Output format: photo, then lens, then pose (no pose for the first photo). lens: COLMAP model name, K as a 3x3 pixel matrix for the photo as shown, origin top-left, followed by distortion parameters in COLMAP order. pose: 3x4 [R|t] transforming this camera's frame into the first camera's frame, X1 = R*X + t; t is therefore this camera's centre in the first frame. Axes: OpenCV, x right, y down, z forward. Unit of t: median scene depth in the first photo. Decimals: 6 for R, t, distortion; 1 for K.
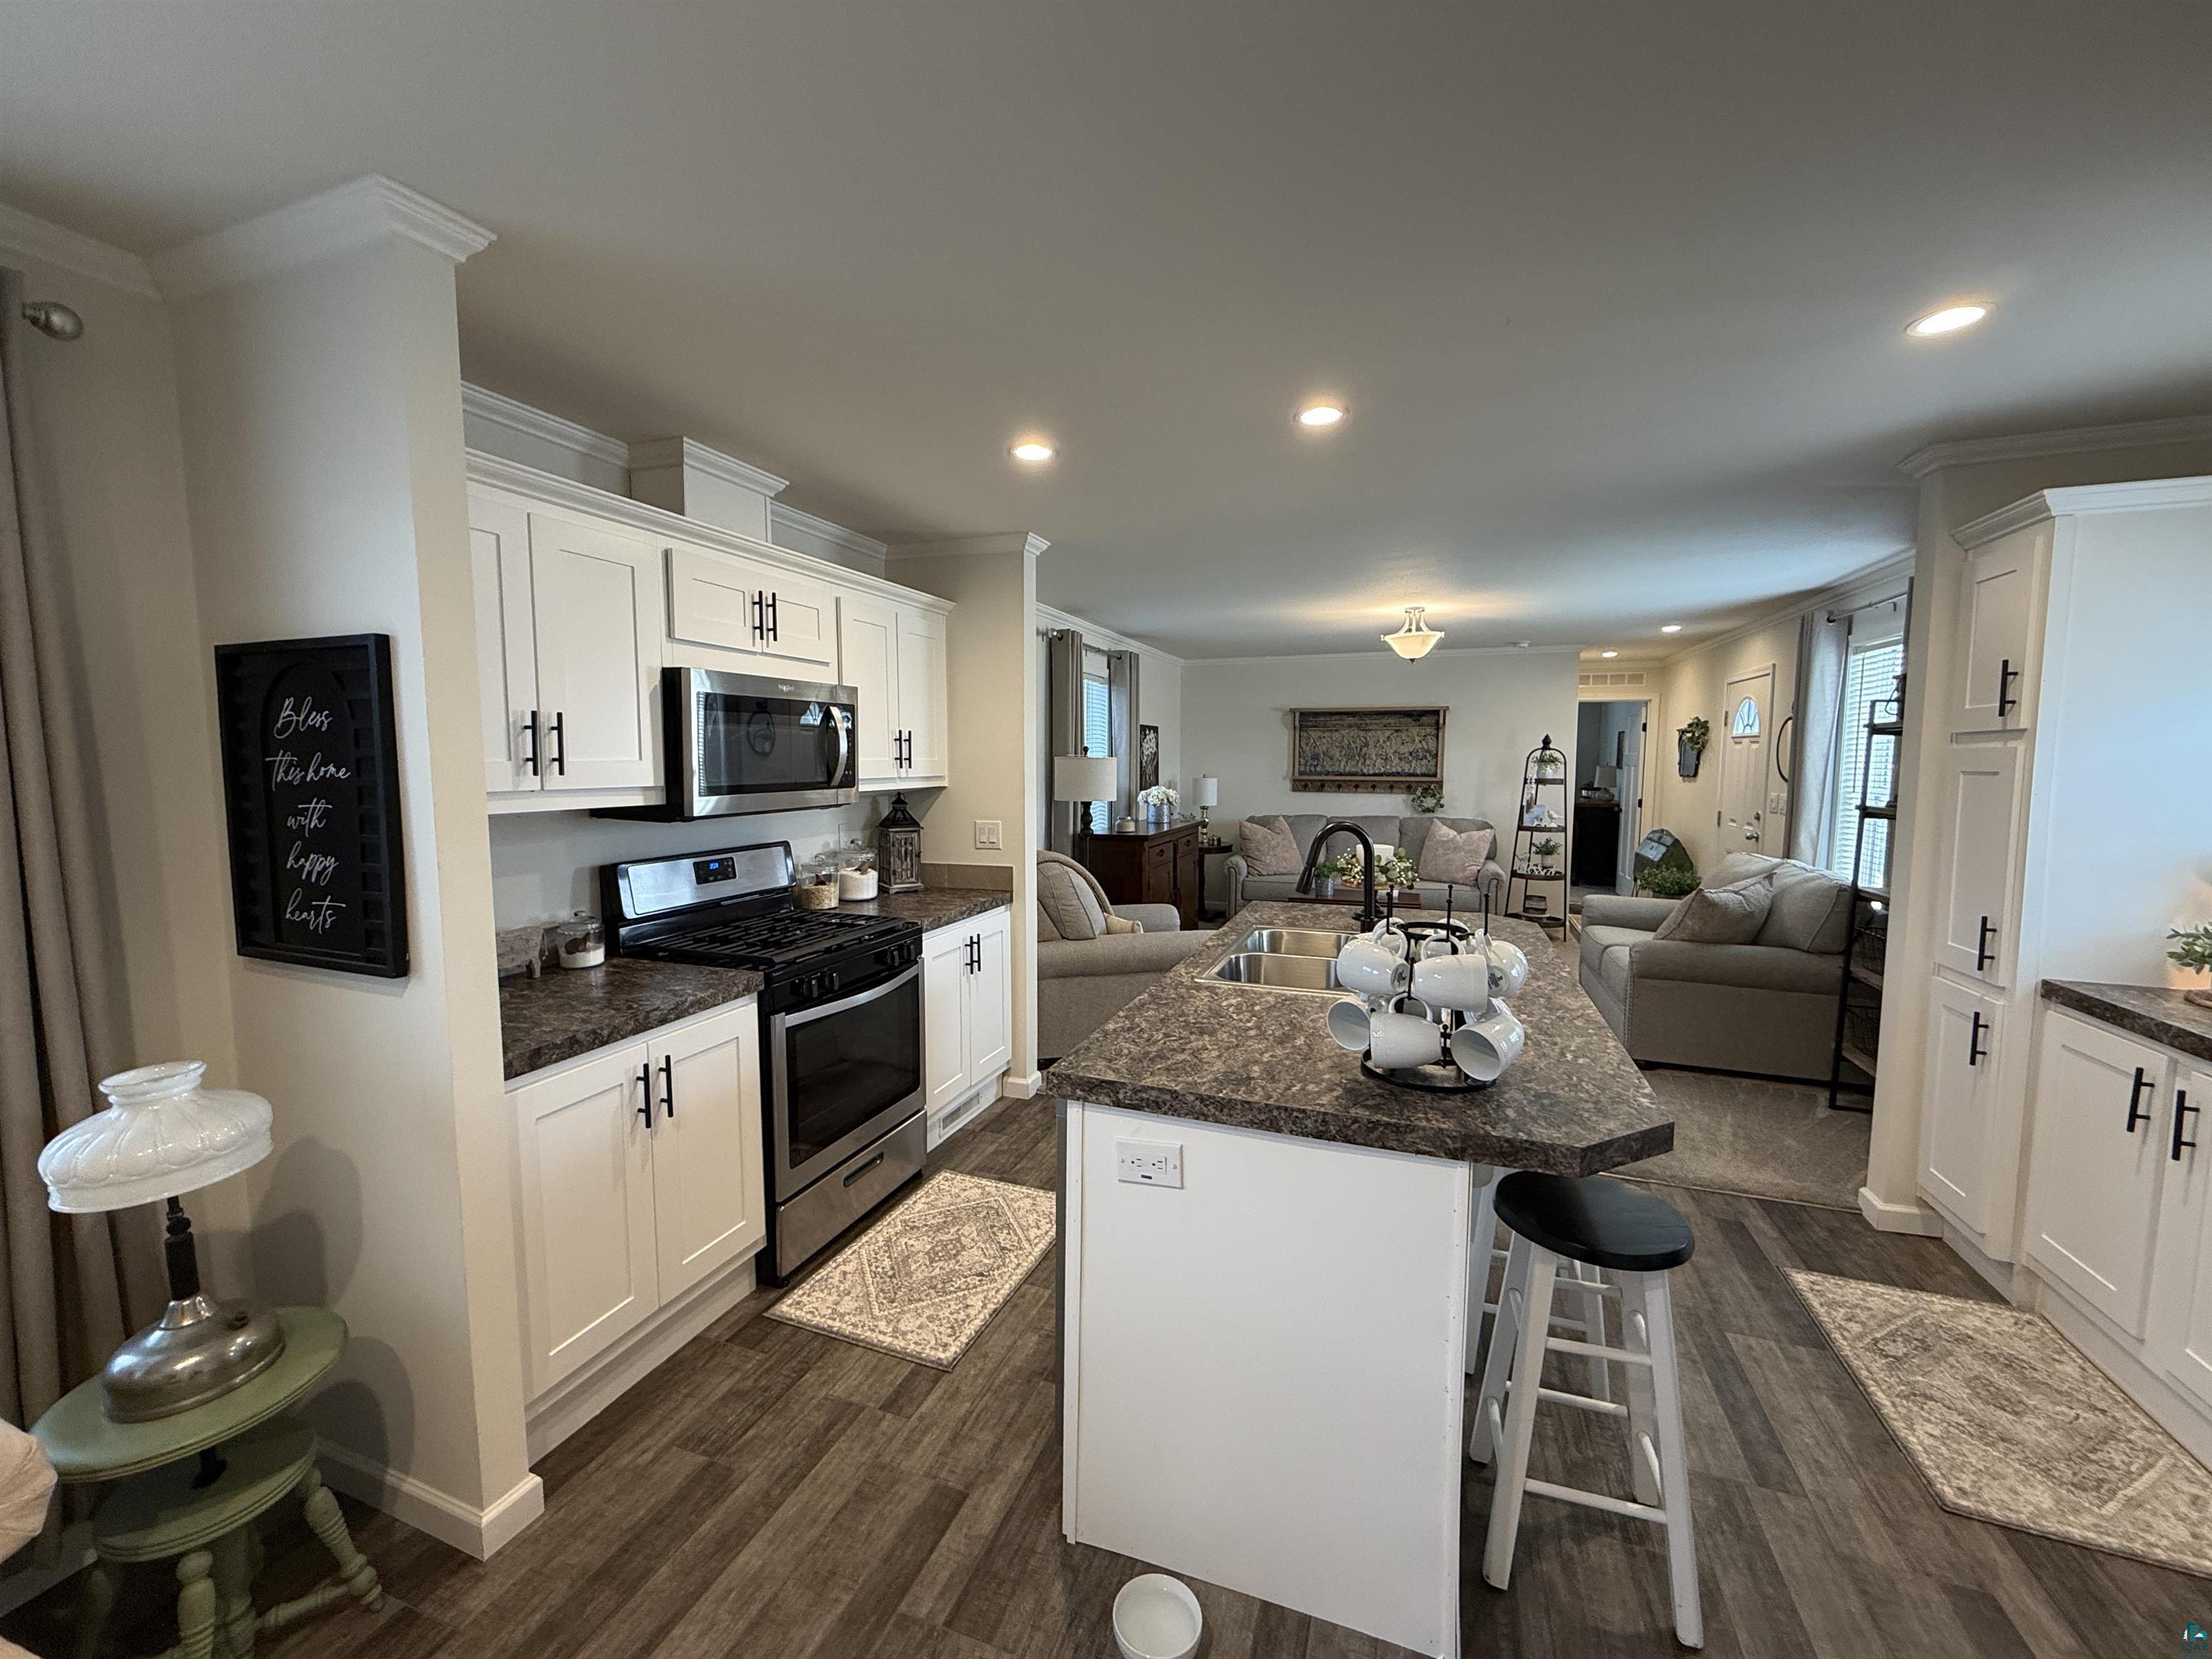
lens RADIAL K [[880.5, 0, 1099.3], [0, 880.5, 831.4], [0, 0, 1]] dist [-0.000109, 0.000249]
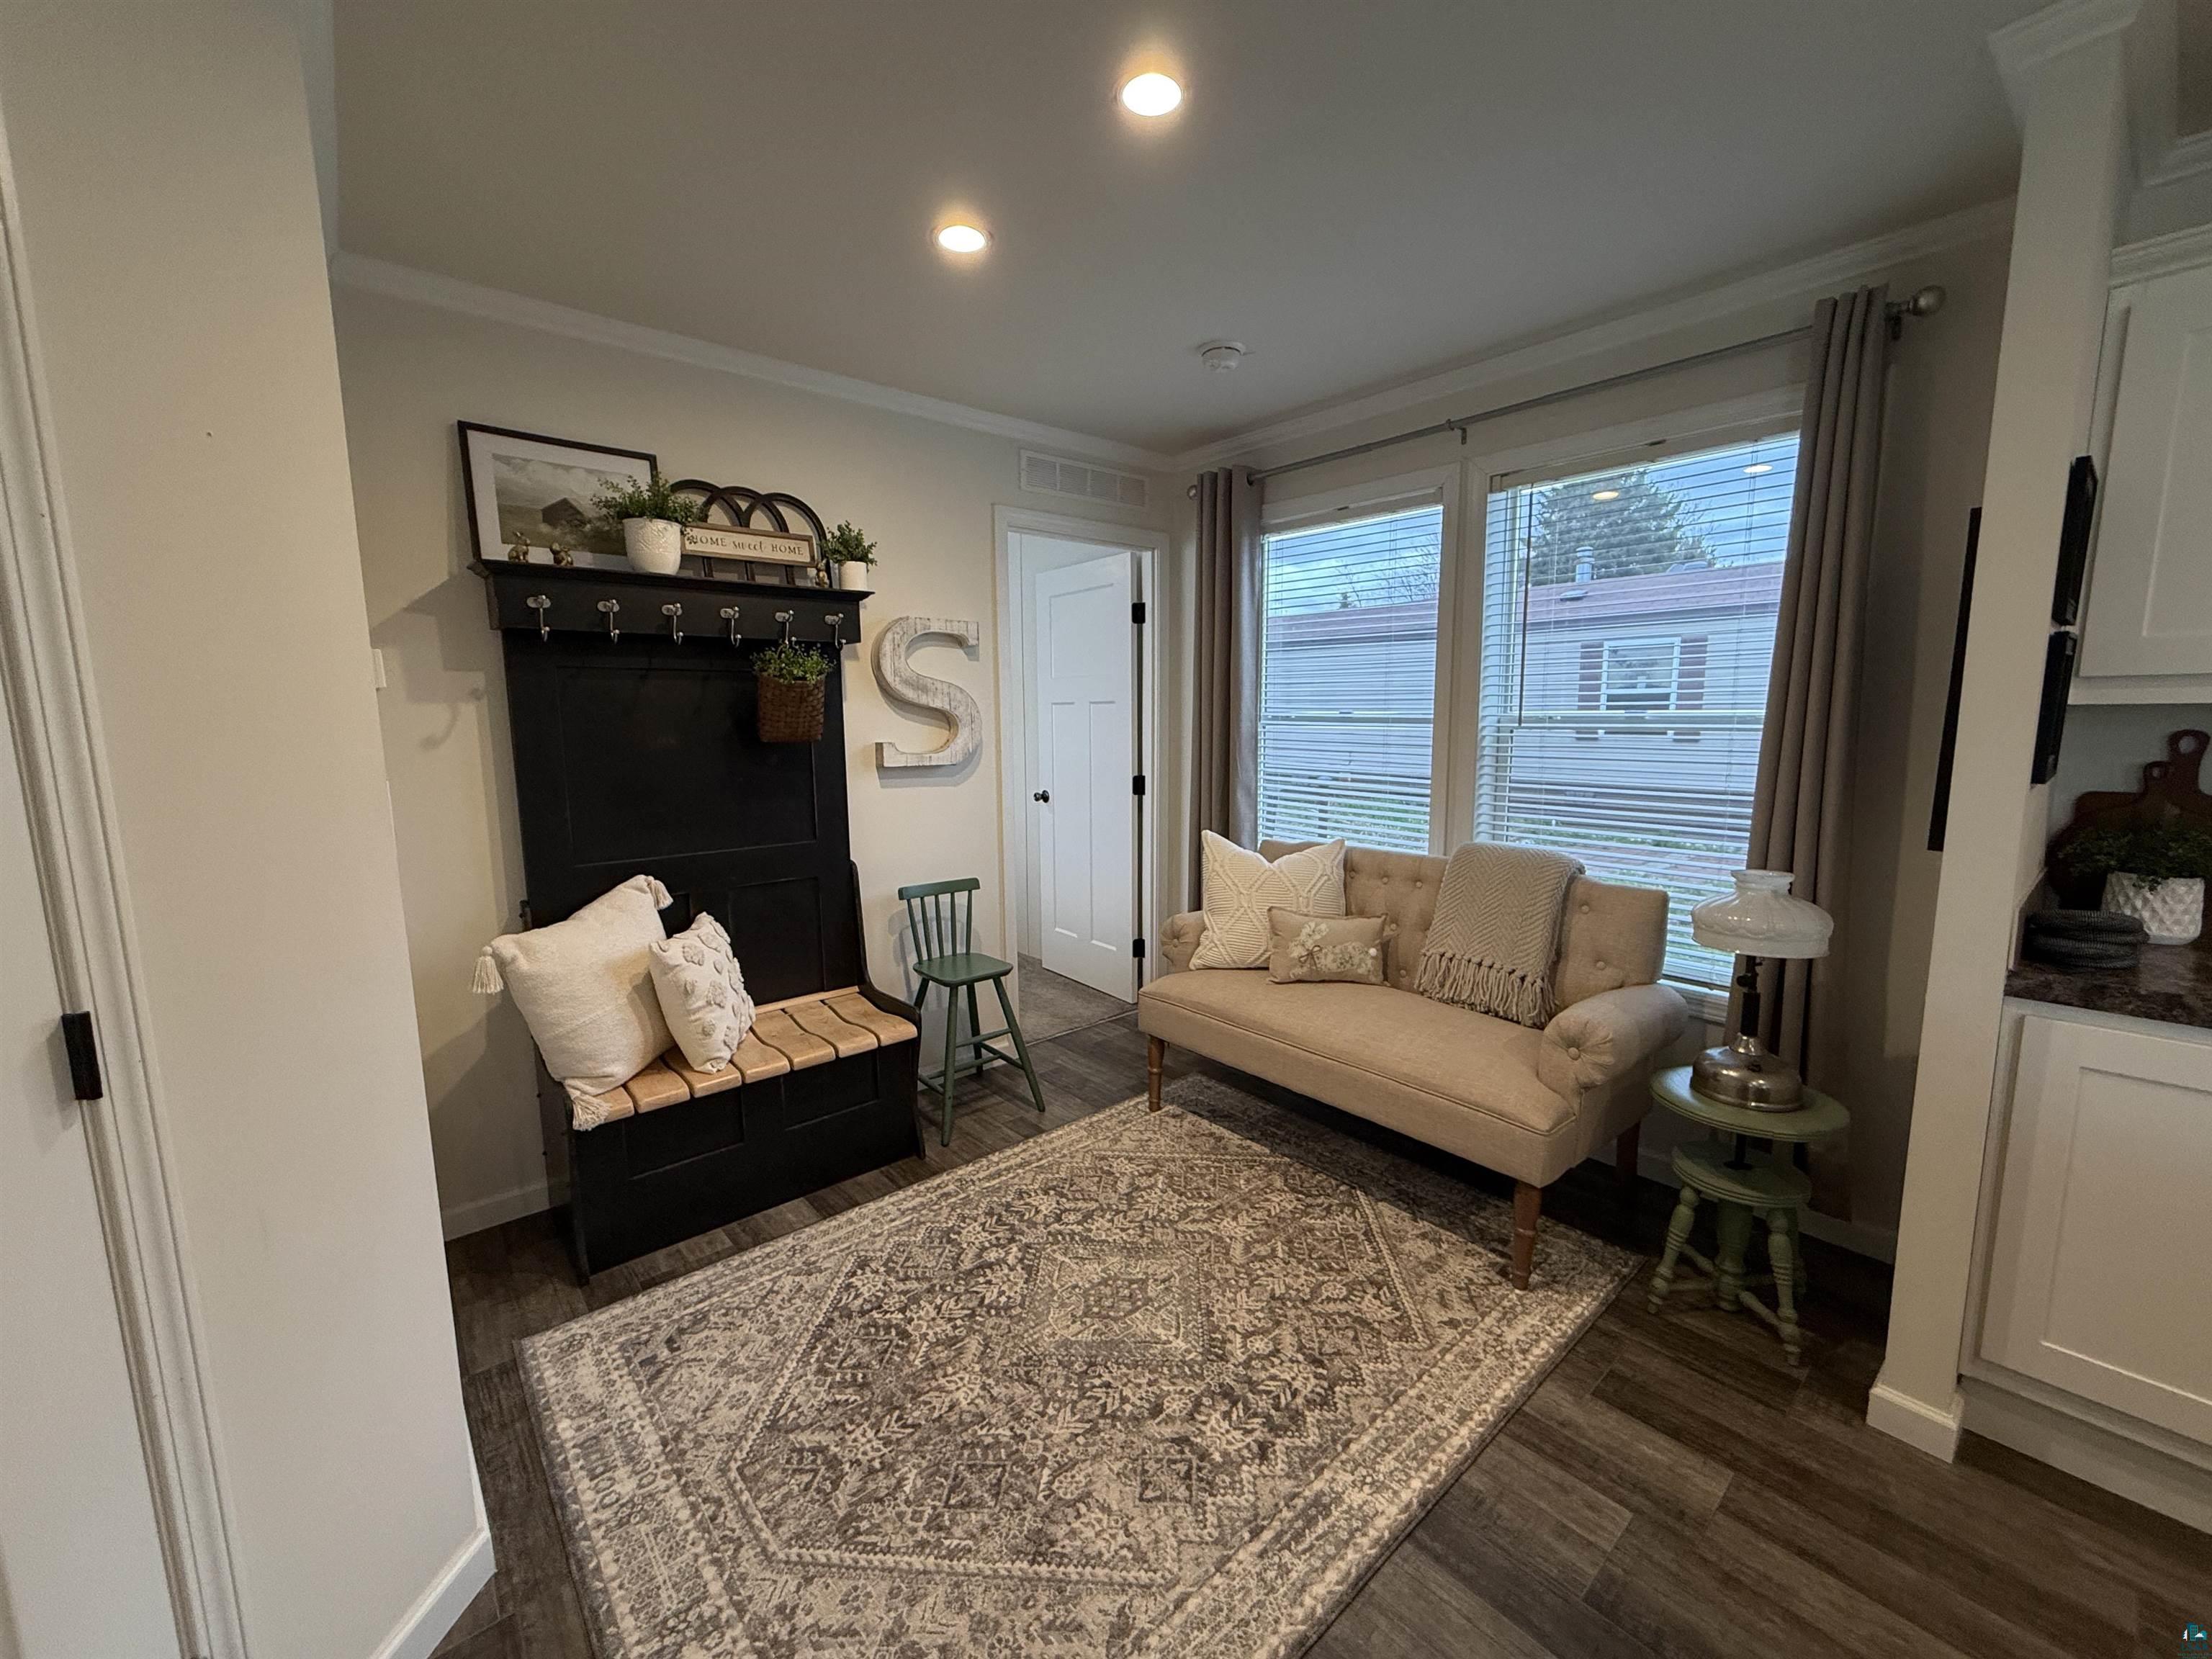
lens RADIAL K [[880.5, 0, 1092.3], [0, 880.5, 831.5], [0, 0, 1]] dist [-0.000109, 0.000249]
pose [[-0.487669, 0.123820, -0.864203, 0.303774], [-0.061686, 0.982530, 0.175583, 0.013439], [0.870847, 0.138936, -0.471511, 0.333070]]
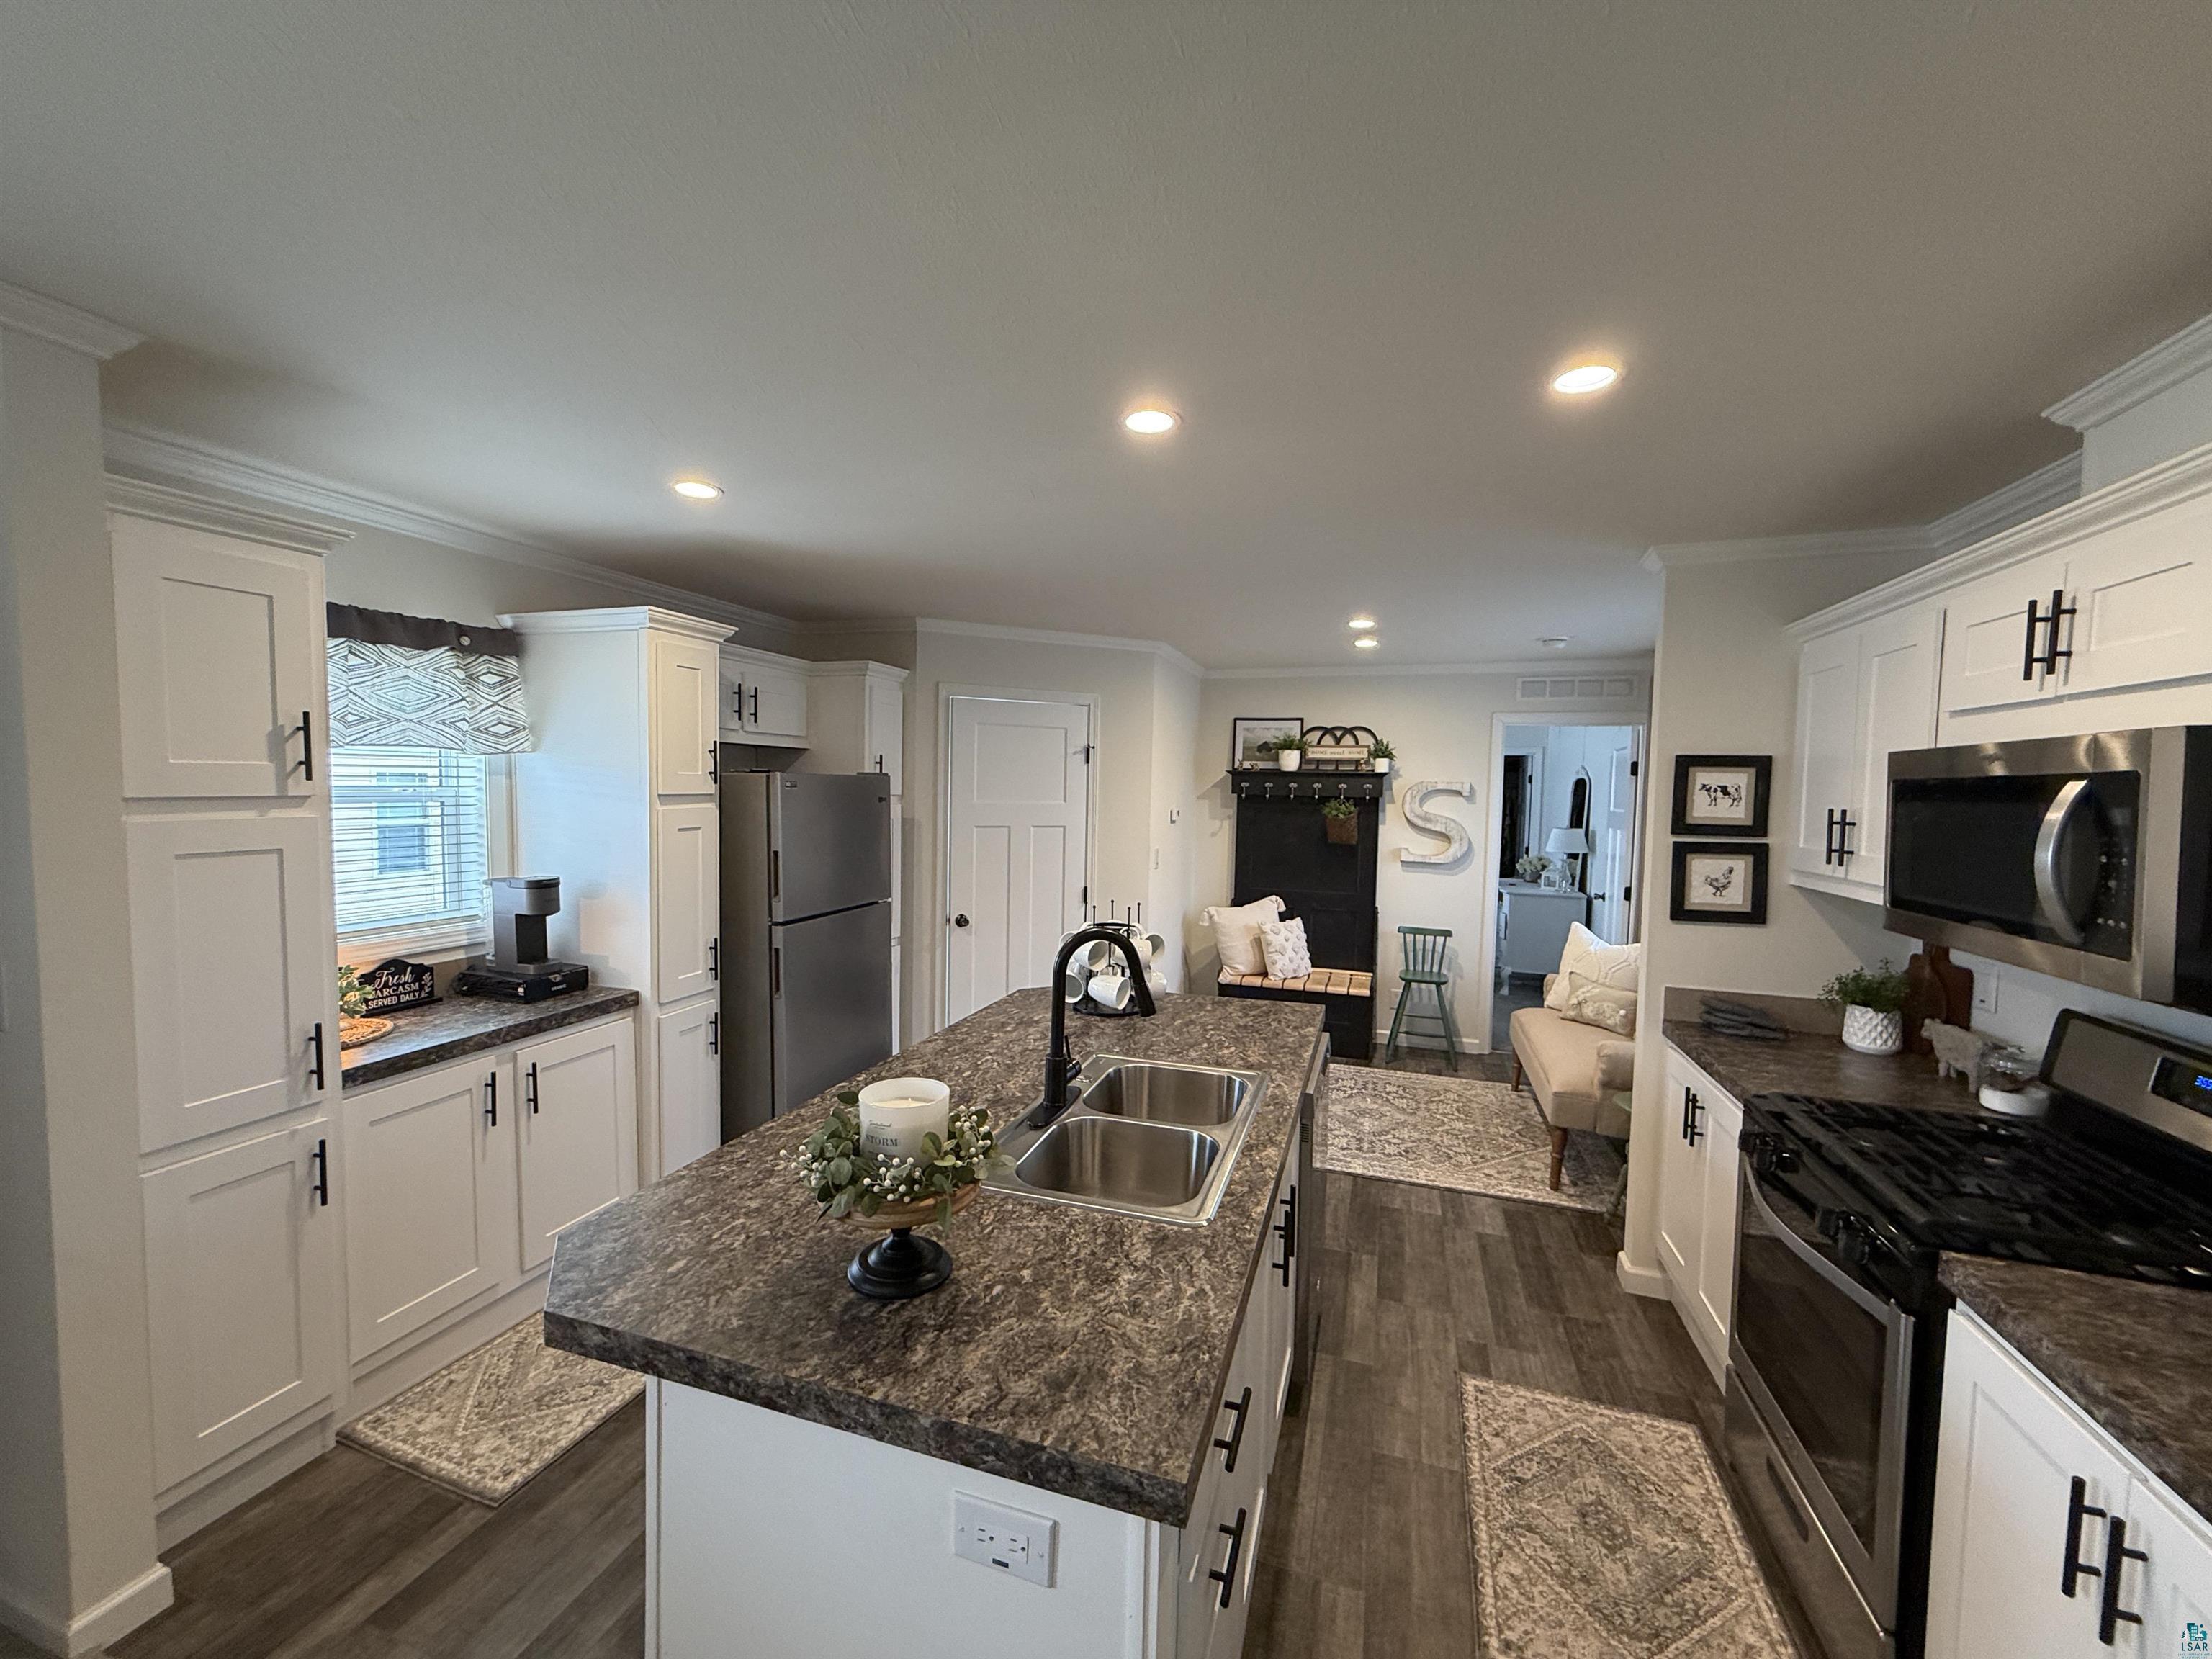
lens RADIAL K [[880.5, 0, 1098.7], [0, 880.5, 831.0], [0, 0, 1]] dist [-0.000109, 0.000249]
pose [[-0.999245, -0.017838, -0.034515, 0.255304], [-0.022317, 0.990716, 0.134102, -0.168487], [0.031802, 0.134771, -0.990366, 1.475615]]
